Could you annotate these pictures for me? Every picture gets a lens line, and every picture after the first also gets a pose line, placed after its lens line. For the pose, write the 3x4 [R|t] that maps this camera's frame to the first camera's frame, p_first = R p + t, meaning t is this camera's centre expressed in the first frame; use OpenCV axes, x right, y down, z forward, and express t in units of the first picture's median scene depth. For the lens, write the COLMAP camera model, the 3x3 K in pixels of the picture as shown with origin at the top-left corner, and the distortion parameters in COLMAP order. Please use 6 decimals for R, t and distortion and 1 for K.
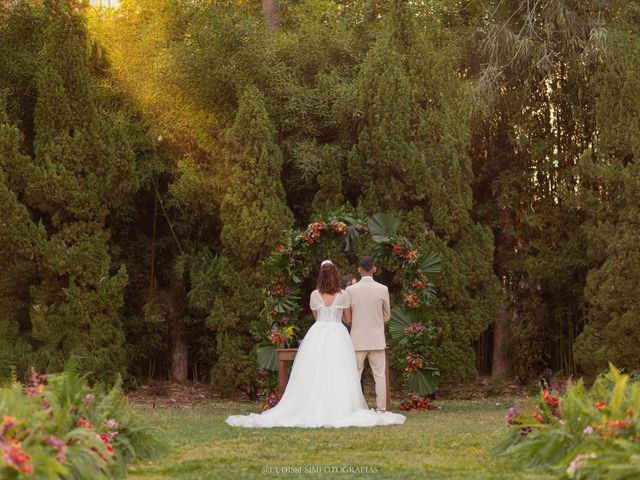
lens RADIAL K [[1696.0, 0, 320.0], [0, 1696.0, 240.0], [0, 0, 1]] dist [-0.024800, -0.559813]
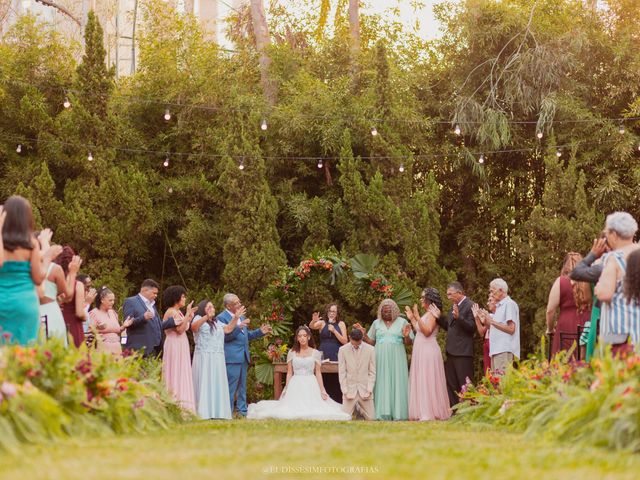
lens RADIAL K [[1696.0, 0, 320.0], [0, 1696.0, 240.0], [0, 0, 1]] dist [-0.024800, -0.559813]
pose [[0.999622, 0.022286, 0.016112, -0.011687], [-0.021518, 0.998693, -0.046370, 0.027959], [-0.017125, 0.046006, 0.998794, -0.171729]]
